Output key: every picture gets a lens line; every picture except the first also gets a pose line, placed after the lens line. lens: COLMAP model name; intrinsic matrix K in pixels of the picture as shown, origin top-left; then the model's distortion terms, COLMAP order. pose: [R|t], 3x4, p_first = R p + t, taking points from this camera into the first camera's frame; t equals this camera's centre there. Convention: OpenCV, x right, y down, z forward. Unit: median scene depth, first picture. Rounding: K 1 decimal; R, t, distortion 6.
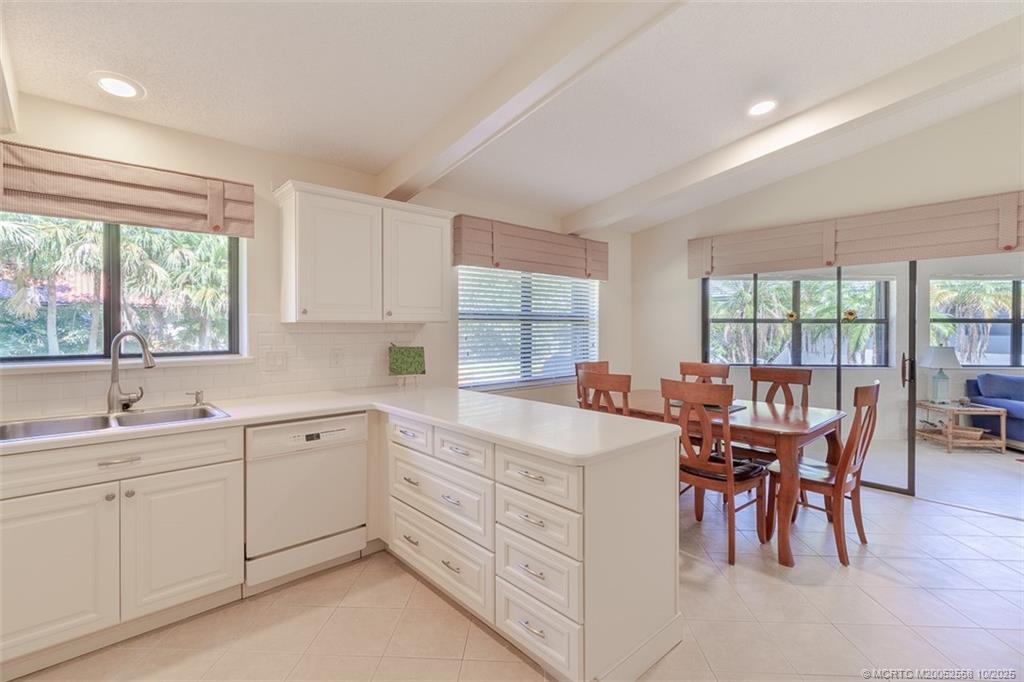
lens RADIAL K [[484.6, 0, 520.1], [0, 484.6, 332.6], [0, 0, 1]] dist [0.004935, 0.000458]
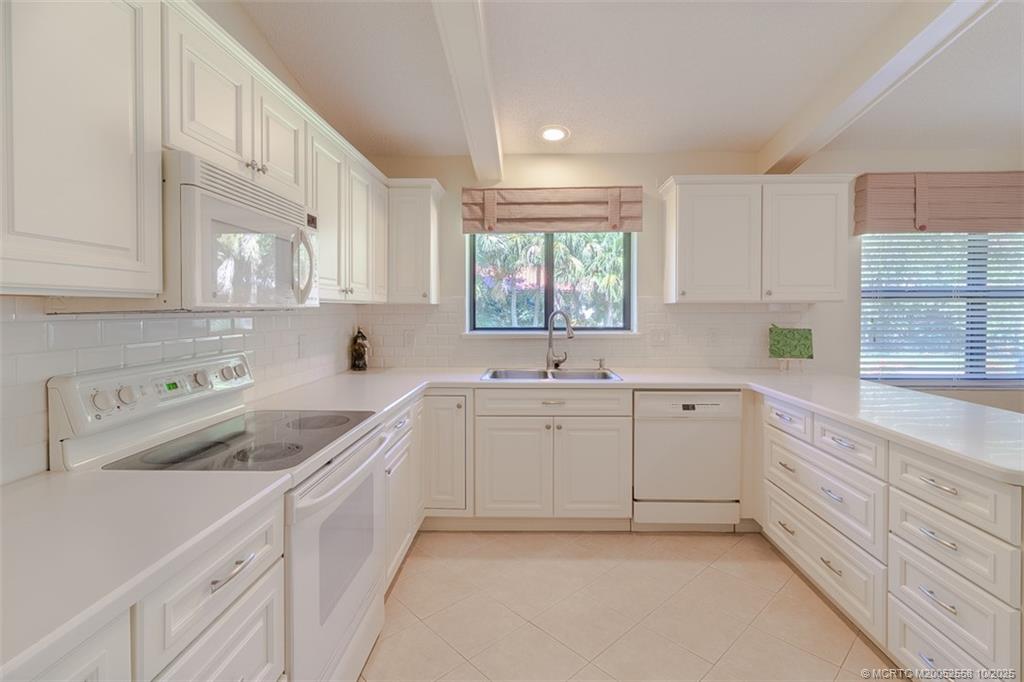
lens RADIAL K [[484.6, 0, 508.9], [0, 484.6, 313.7], [0, 0, 1]] dist [0.004935, 0.000458]
pose [[0.712761, 0.006359, -0.701378, 0.049137], [-0.005554, 0.999979, 0.003422, 0.001809], [0.701385, 0.001457, 0.712781, -0.066408]]
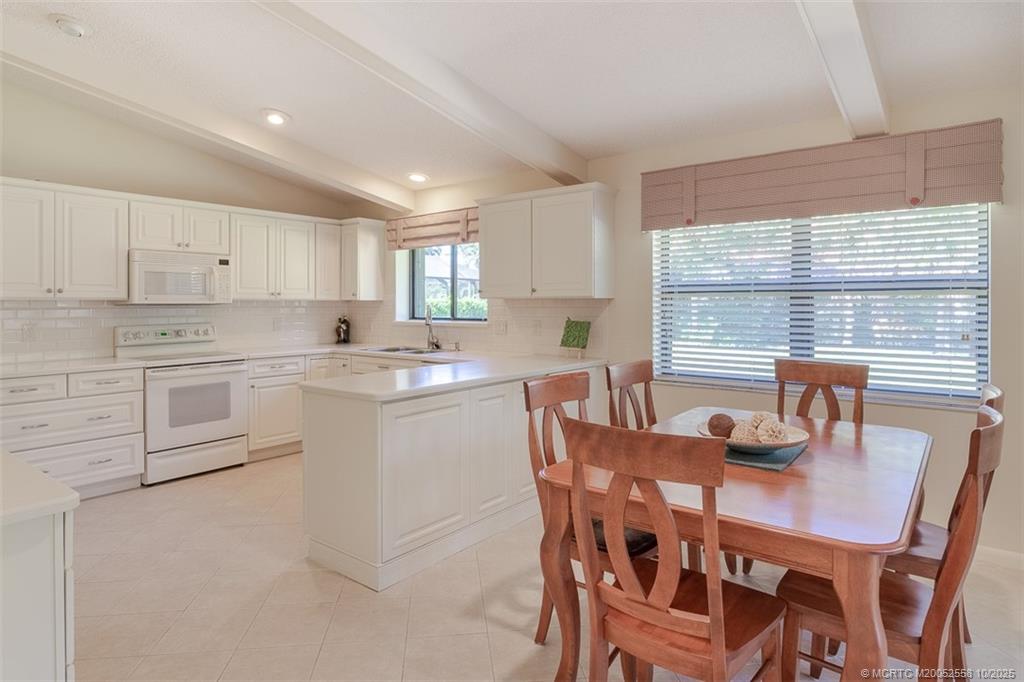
lens RADIAL K [[569.8, 0, 481.6], [0, 569.8, 303.1], [0, 0, 1]] dist [0.003739, 0.000932]
pose [[0.138404, 0.000502, -0.990376, 1.313307], [-0.007986, 0.999968, -0.000609, -0.009597], [0.990344, 0.007994, 0.138403, 0.862233]]
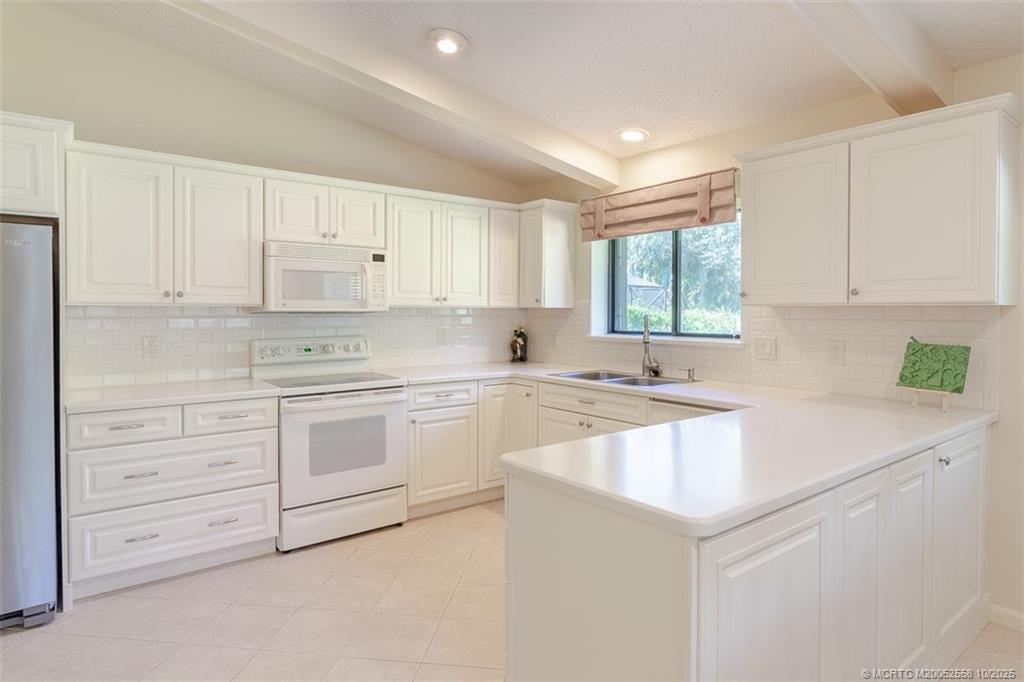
lens RADIAL K [[569.8, 0, 497.6], [0, 569.8, 317.0], [0, 0, 1]] dist [0.003739, 0.000932]
pose [[-0.087234, 0.010500, -0.996132, 0.733696], [-0.011873, 0.999862, 0.011579, -0.008996], [0.996117, 0.012837, -0.087098, 0.704553]]
